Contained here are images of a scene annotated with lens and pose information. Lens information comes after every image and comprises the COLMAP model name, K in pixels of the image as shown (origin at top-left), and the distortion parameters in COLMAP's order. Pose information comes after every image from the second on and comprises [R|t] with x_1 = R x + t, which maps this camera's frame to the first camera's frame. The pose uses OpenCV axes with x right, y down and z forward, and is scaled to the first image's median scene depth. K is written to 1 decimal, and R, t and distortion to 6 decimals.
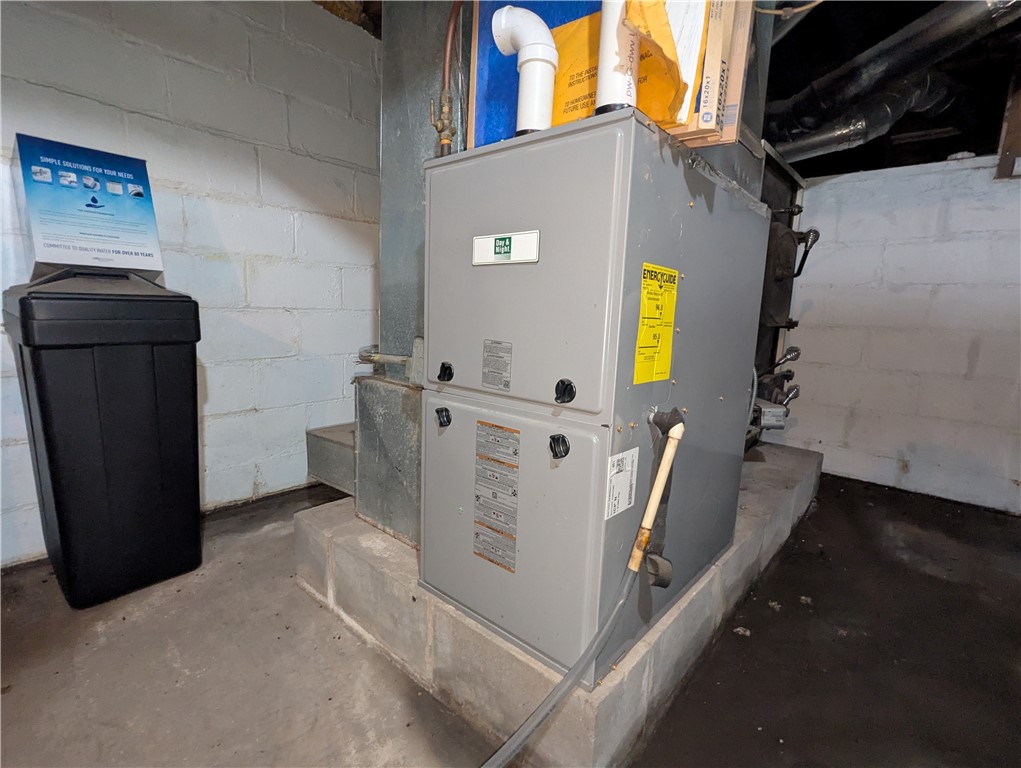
lens RADIAL K [[484.5, 0, 510.5], [0, 484.5, 384.0], [0, 0, 1]] dist [-0.000425, -0.000743]
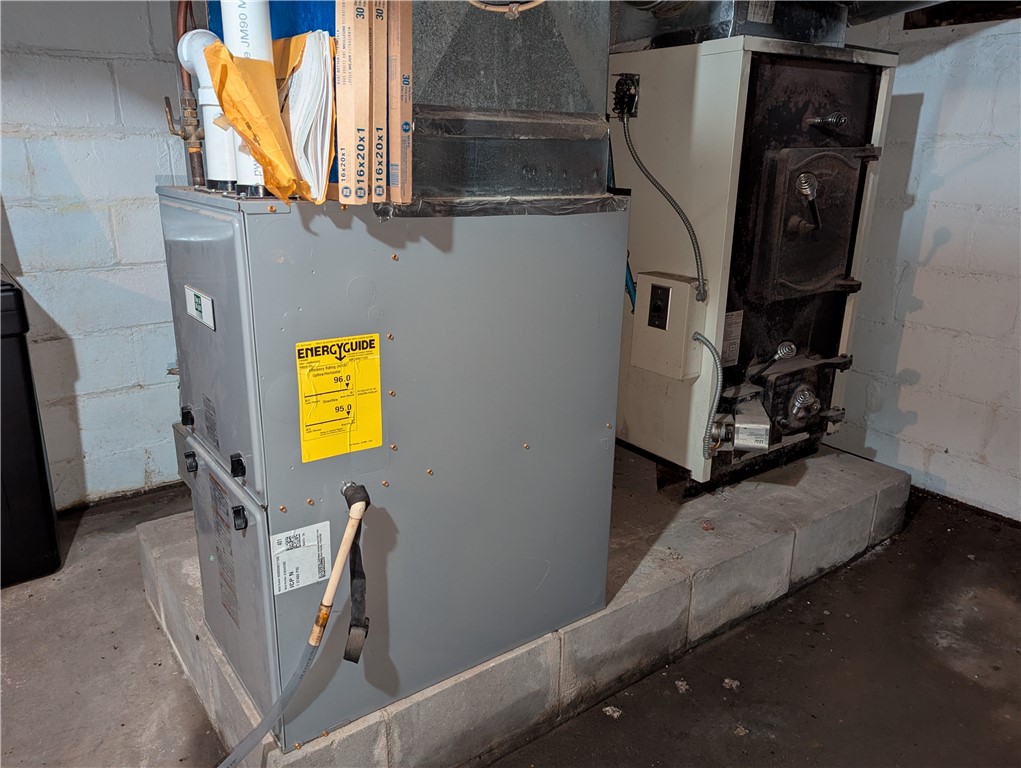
lens RADIAL K [[759.3, 0, 510.2], [0, 759.3, 381.0], [0, 0, 1]] dist [0.065190, -0.062440]
pose [[0.976968, 0.038812, -0.209828, 0.561576], [-0.009710, 0.990387, 0.137982, -0.216930], [0.213166, -0.132766, 0.967953, -0.212408]]
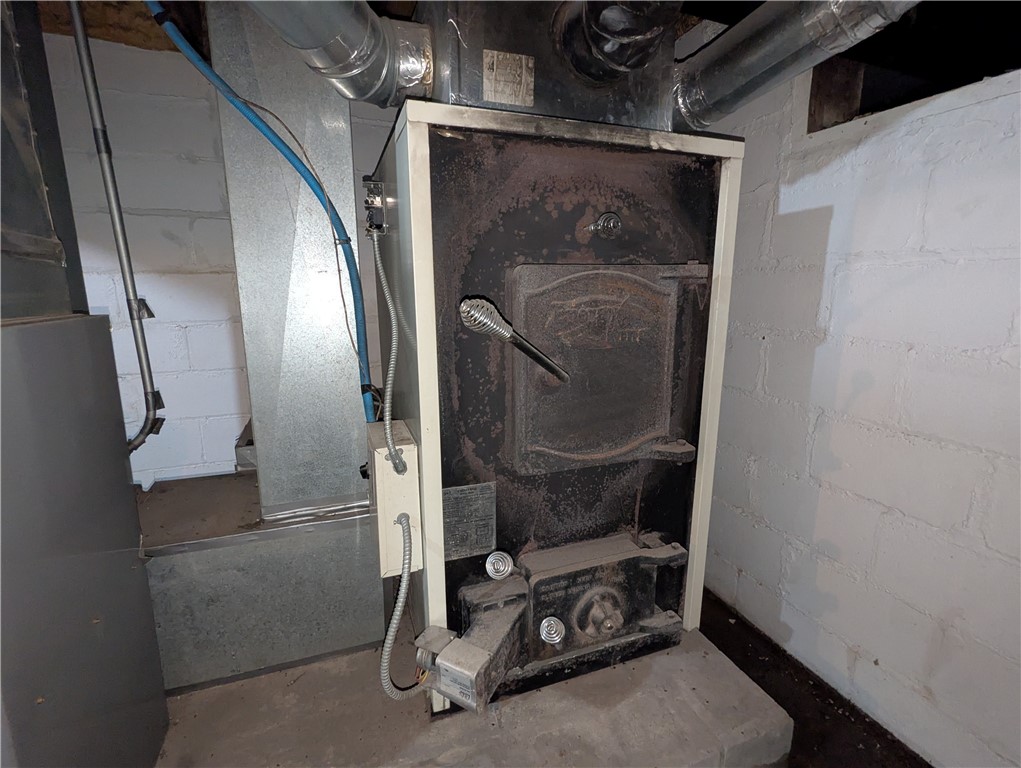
lens RADIAL K [[484.5, 0, 510.5], [0, 484.5, 384.0], [0, 0, 1]] dist [-0.000425, -0.000743]
pose [[0.880811, 0.058085, -0.469892, 1.048422], [-0.041896, 0.998115, 0.044846, -0.329952], [0.471611, -0.019814, 0.881584, 0.801114]]
